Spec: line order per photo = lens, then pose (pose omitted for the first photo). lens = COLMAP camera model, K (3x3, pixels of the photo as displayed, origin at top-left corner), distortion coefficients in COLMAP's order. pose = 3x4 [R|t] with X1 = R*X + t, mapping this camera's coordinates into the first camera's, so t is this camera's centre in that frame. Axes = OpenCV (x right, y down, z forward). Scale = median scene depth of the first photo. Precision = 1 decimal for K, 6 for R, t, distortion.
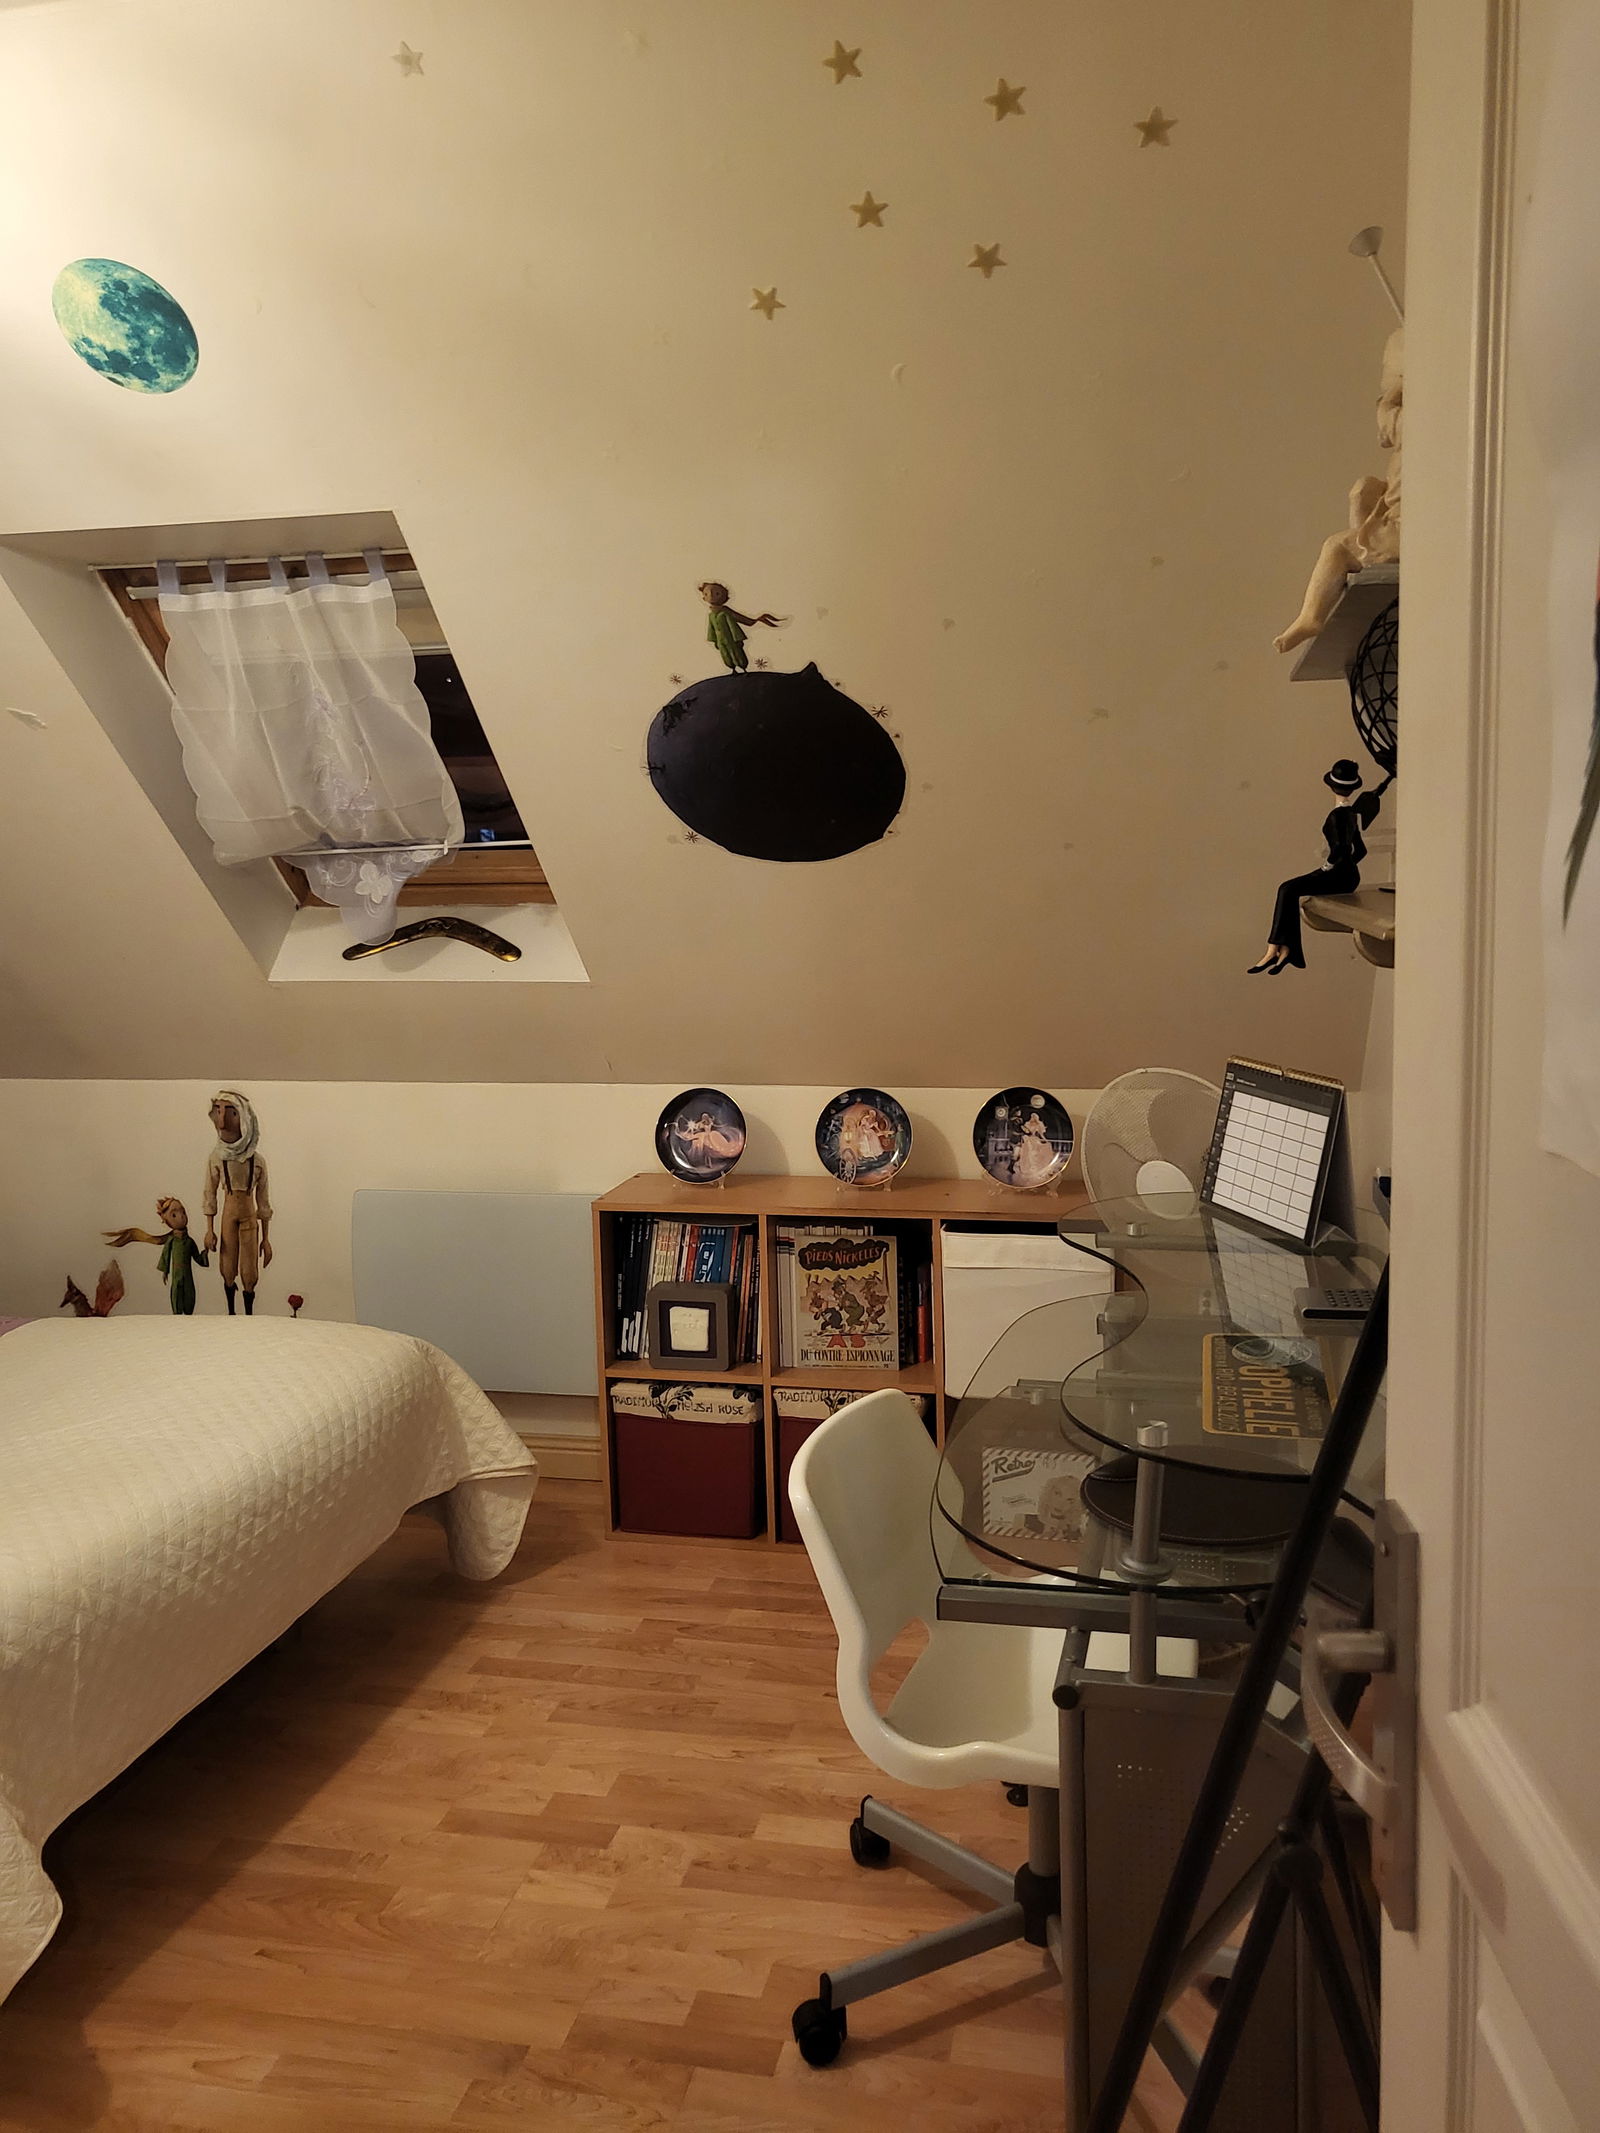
lens RADIAL K [[1666.0, 0, 814.0], [0, 1666.0, 1062.0], [0, 0, 1]] dist [-0.009141, 0.050785]
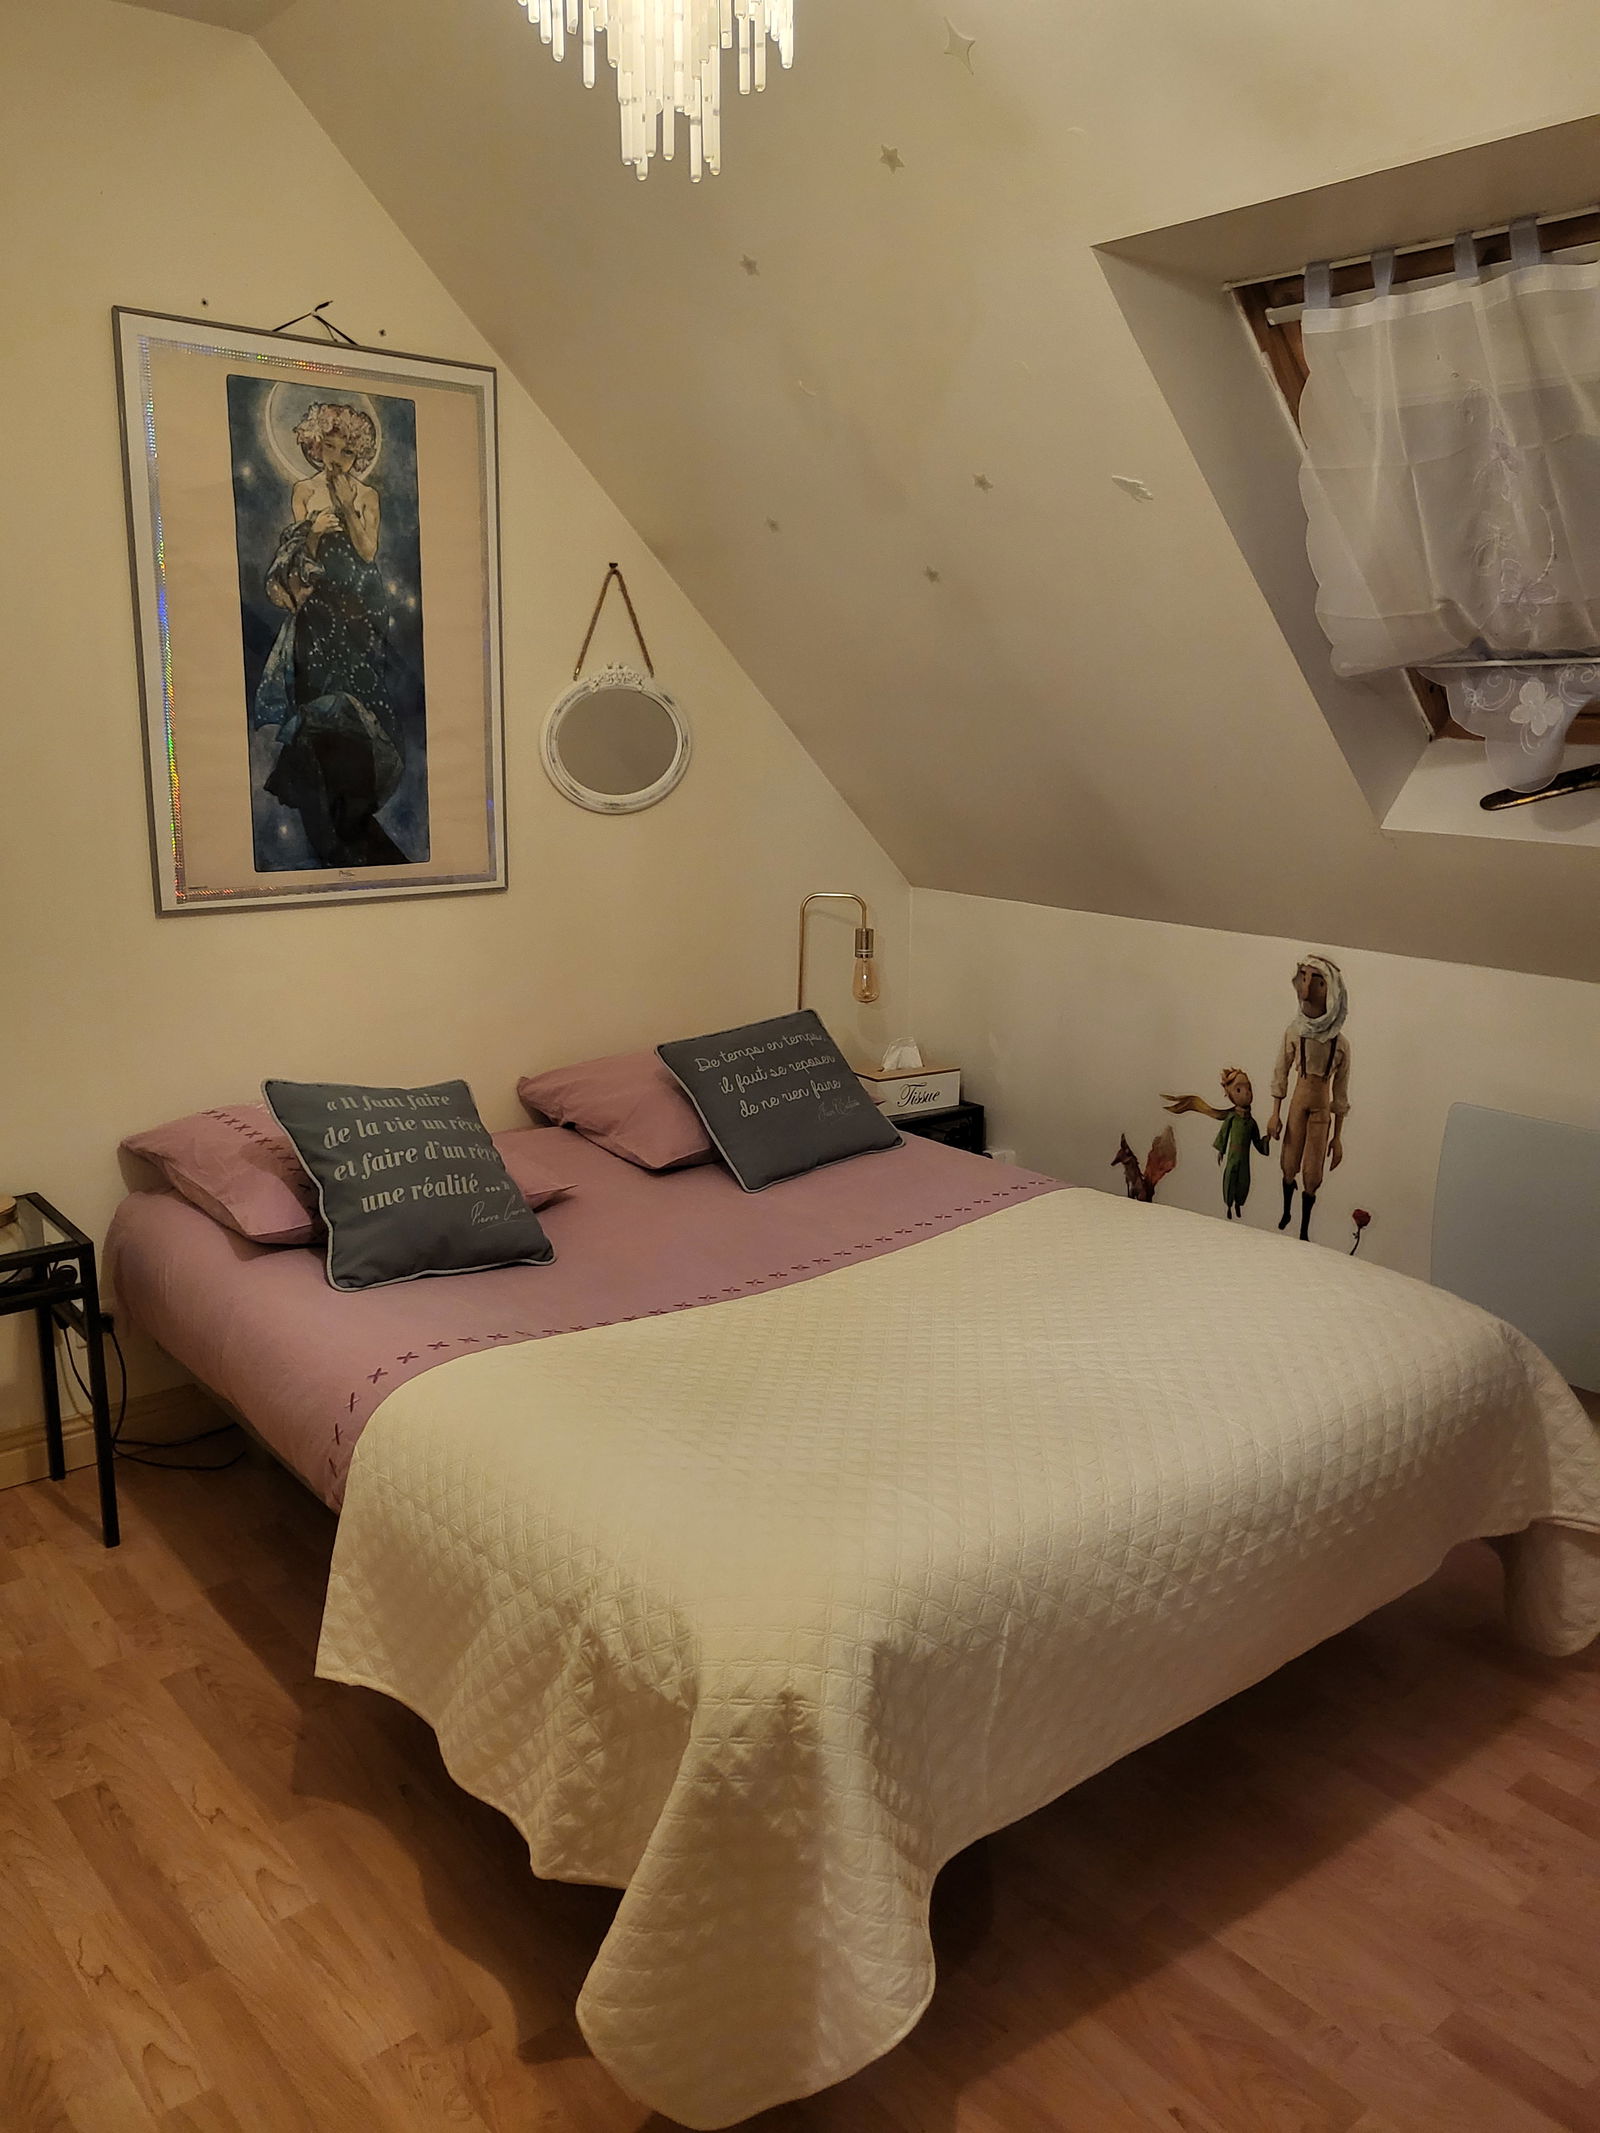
lens RADIAL K [[1666.0, 0, 841.4], [0, 1666.0, 1035.5], [0, 0, 1]] dist [-0.009141, 0.050785]
pose [[0.796423, 0.153688, -0.584884, -0.060746], [-0.106479, 0.987695, 0.114543, -0.017401], [0.595291, -0.028947, 0.802988, 0.238654]]
